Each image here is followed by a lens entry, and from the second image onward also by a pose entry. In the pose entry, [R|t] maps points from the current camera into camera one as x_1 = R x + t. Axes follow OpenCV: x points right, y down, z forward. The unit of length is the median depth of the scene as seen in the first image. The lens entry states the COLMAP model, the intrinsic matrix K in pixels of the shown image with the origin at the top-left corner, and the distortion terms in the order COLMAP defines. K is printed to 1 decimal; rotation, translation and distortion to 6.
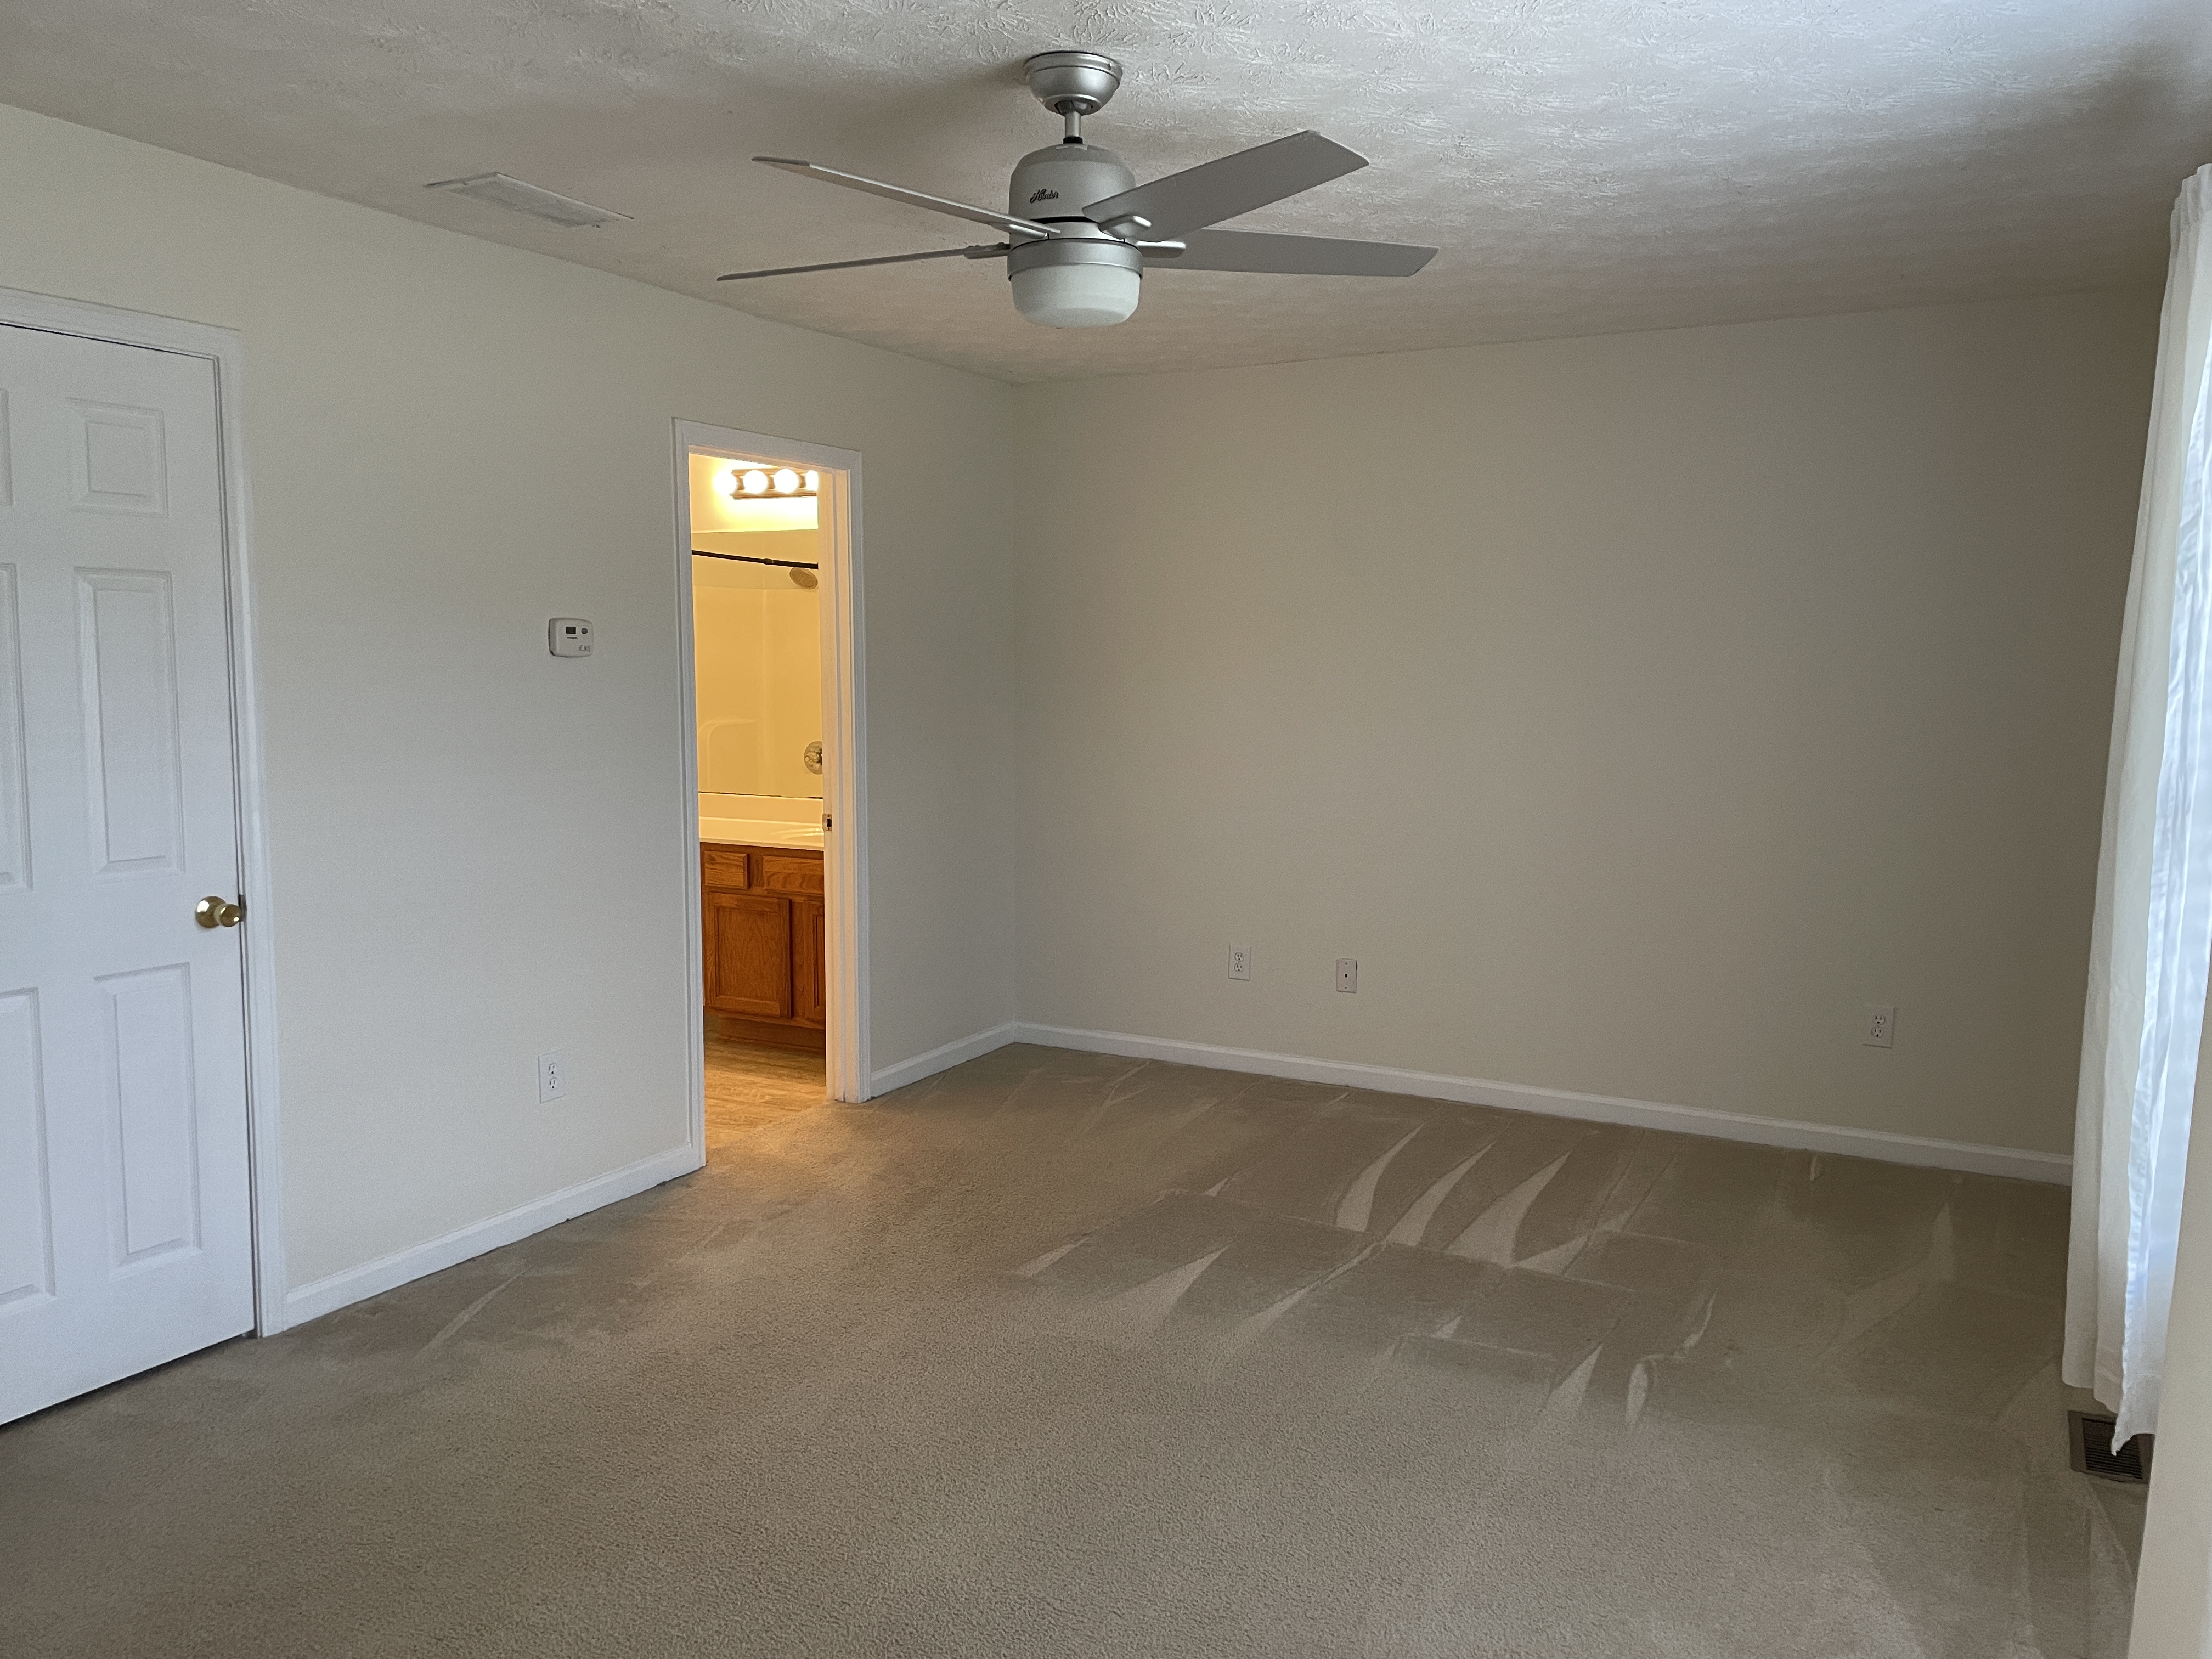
lens RADIAL K [[1661.9, 0, 1102.7], [0, 1661.9, 832.3], [0, 0, 1]] dist [0.061205, -0.033038]
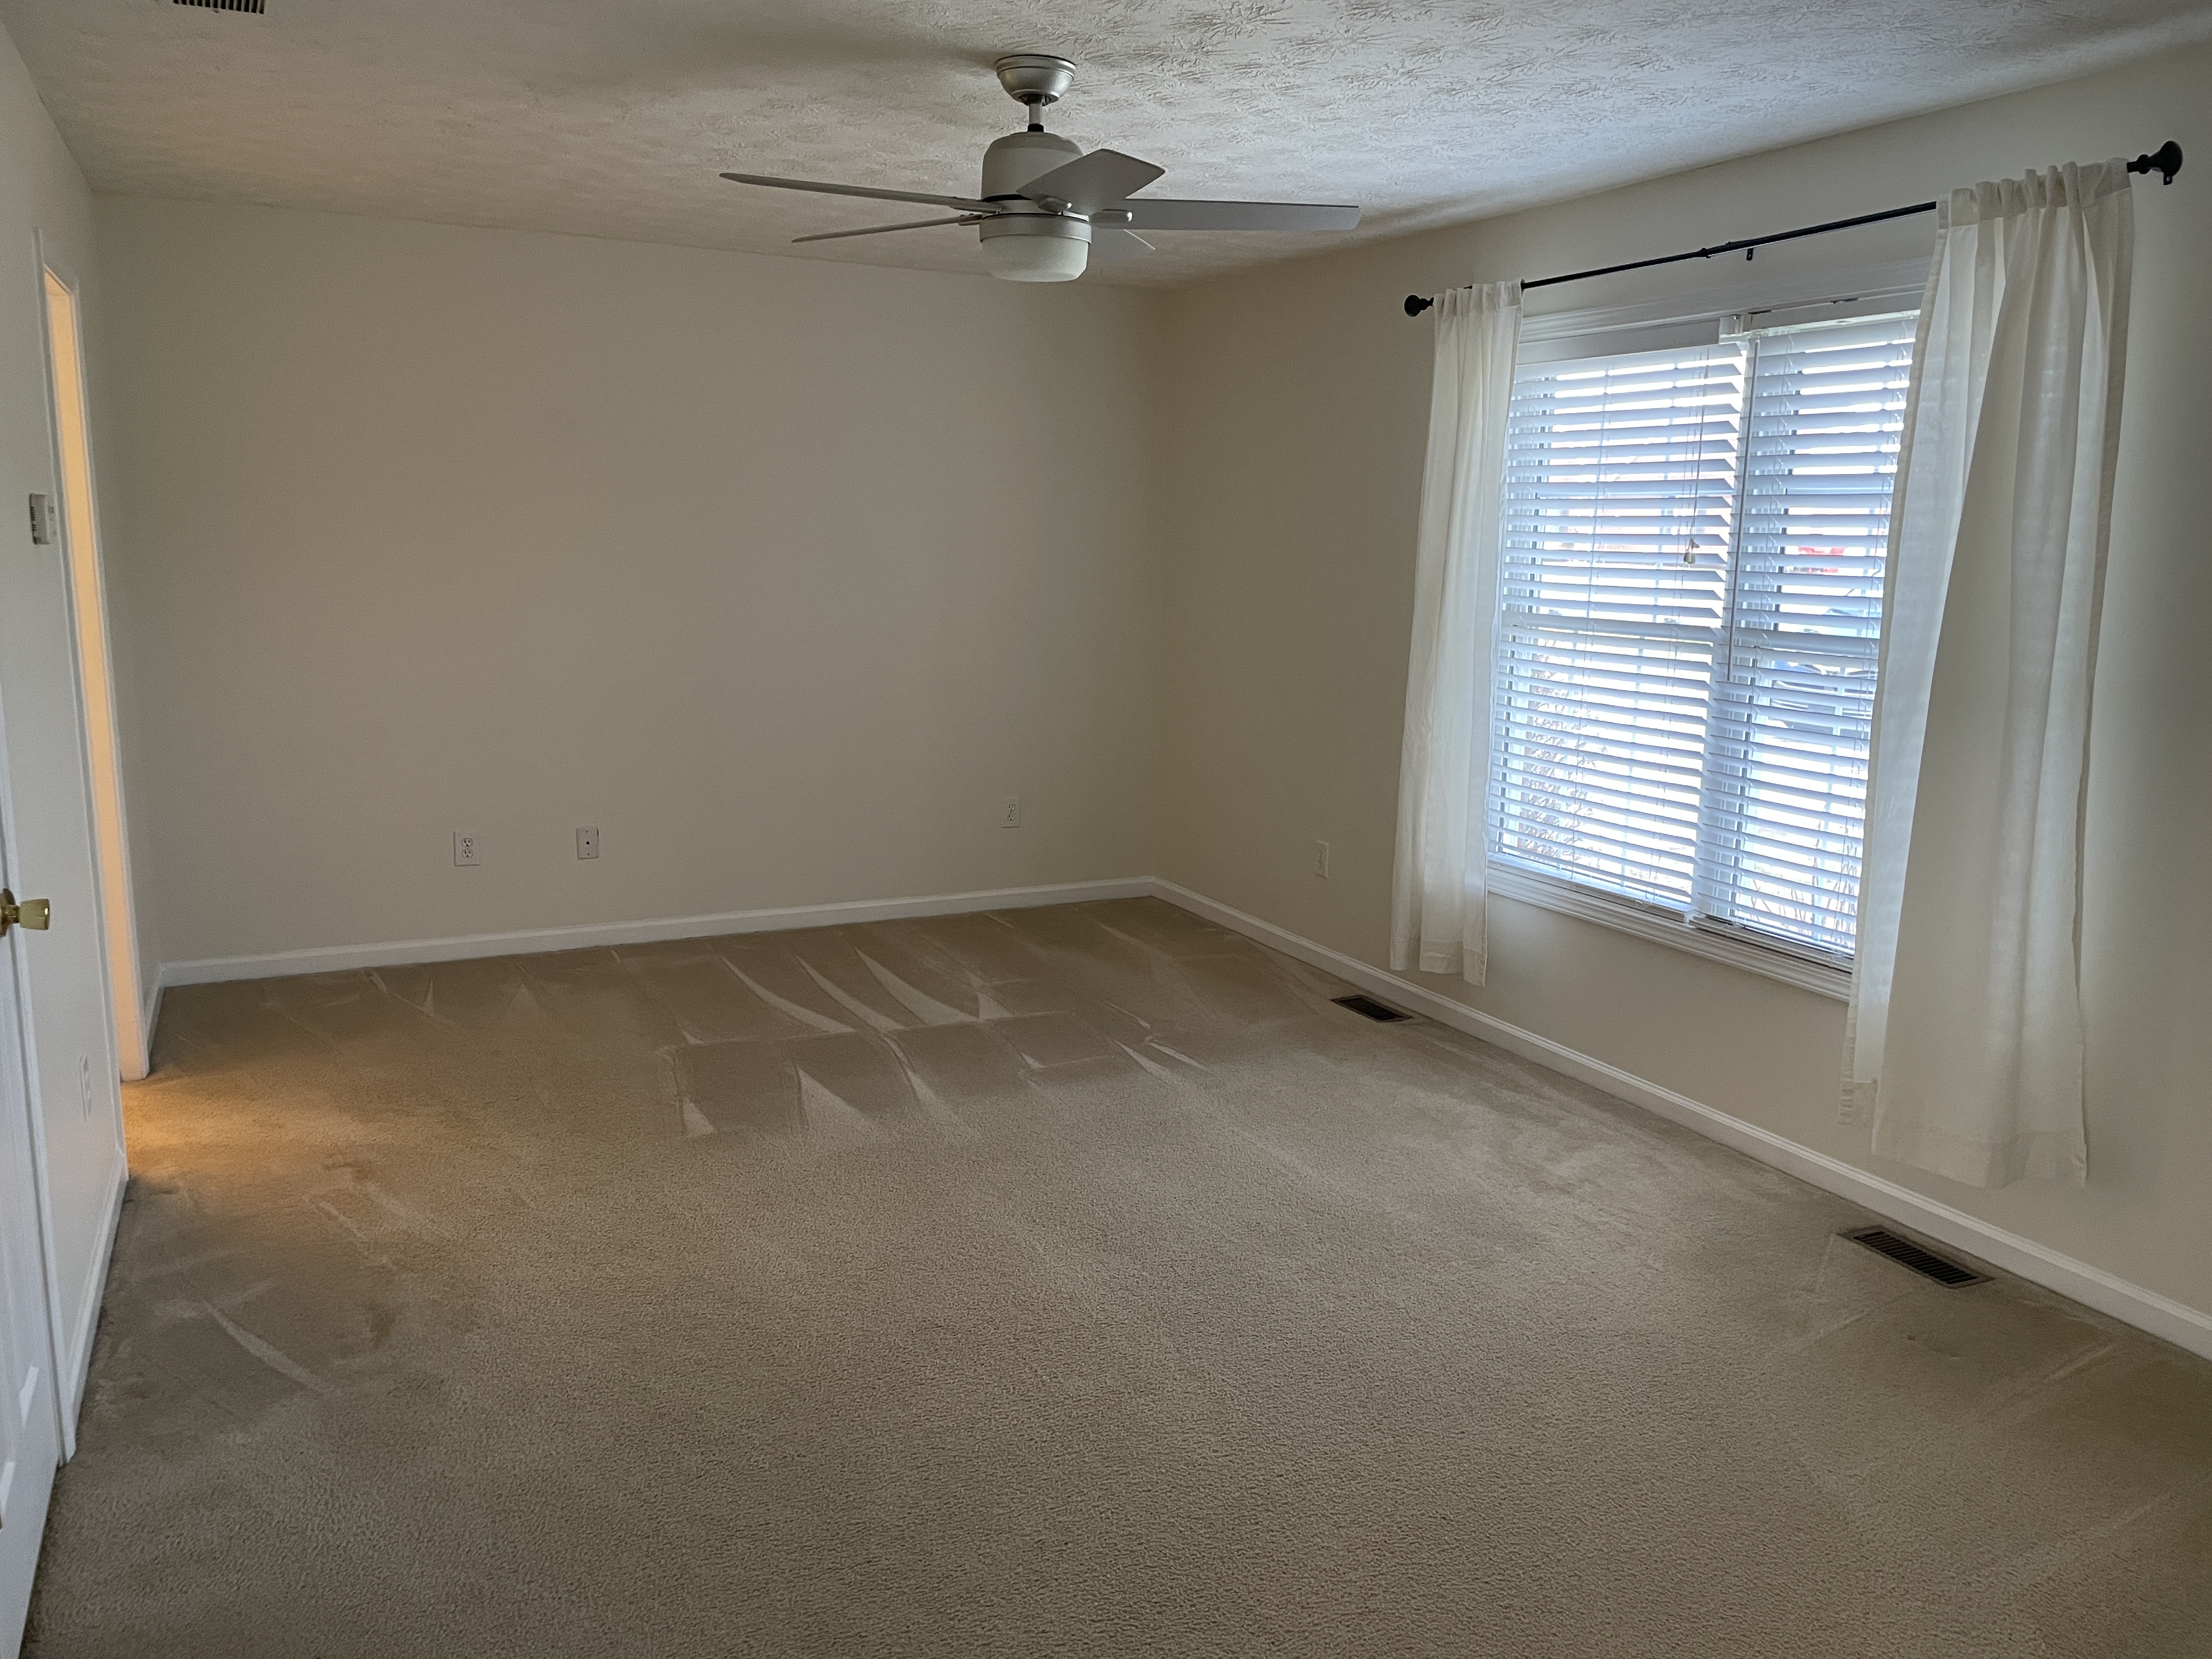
lens RADIAL K [[1661.9, 0, 1103.4], [0, 1661.9, 819.6], [0, 0, 1]] dist [0.061205, -0.033038]
pose [[0.594454, -0.137386, 0.792307, -0.693204], [0.074905, 0.990474, 0.115548, -0.035949], [-0.800634, -0.009340, 0.599082, 0.154841]]
